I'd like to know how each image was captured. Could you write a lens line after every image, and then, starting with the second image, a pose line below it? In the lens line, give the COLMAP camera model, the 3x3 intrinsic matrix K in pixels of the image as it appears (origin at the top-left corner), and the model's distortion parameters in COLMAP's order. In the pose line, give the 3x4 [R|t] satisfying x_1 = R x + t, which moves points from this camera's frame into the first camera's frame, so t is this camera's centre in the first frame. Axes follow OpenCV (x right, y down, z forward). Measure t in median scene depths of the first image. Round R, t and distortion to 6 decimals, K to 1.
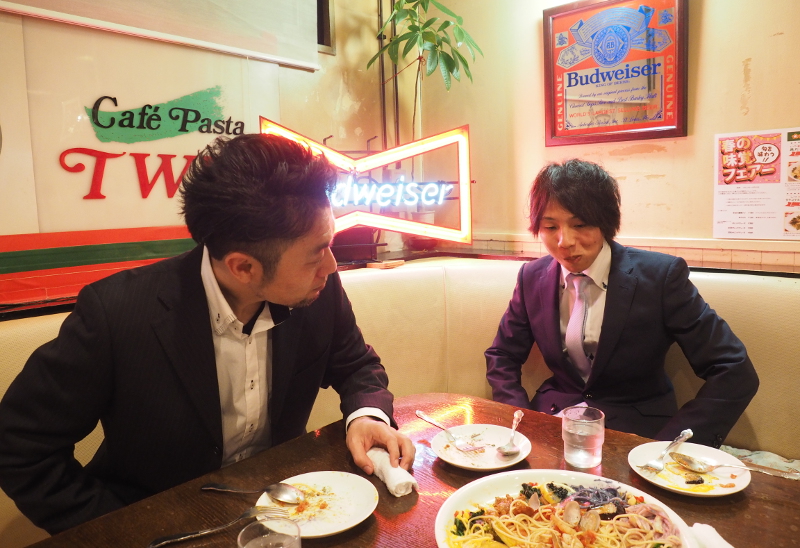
lens RADIAL K [[573.2, 0, 407.7], [0, 573.2, 249.1], [0, 0, 1]] dist [-0.015566, -0.004713]
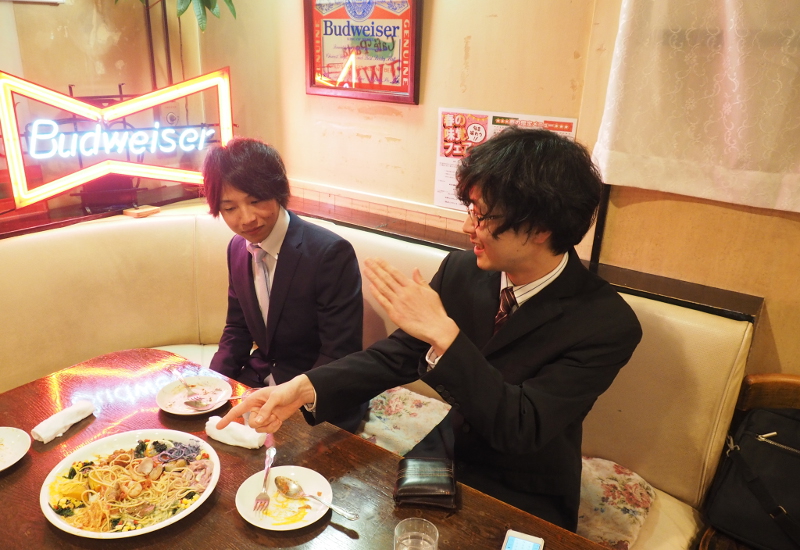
lens RADIAL K [[643.4, 0, 355.8], [0, 643.4, 296.8], [0, 0, 1]] dist [-0.017582, -0.000837]
pose [[0.997436, 0.021636, 0.068212, 0.304167], [-0.040156, 0.958201, 0.283264, -0.189613], [-0.059232, -0.285277, 0.956613, -0.205291]]
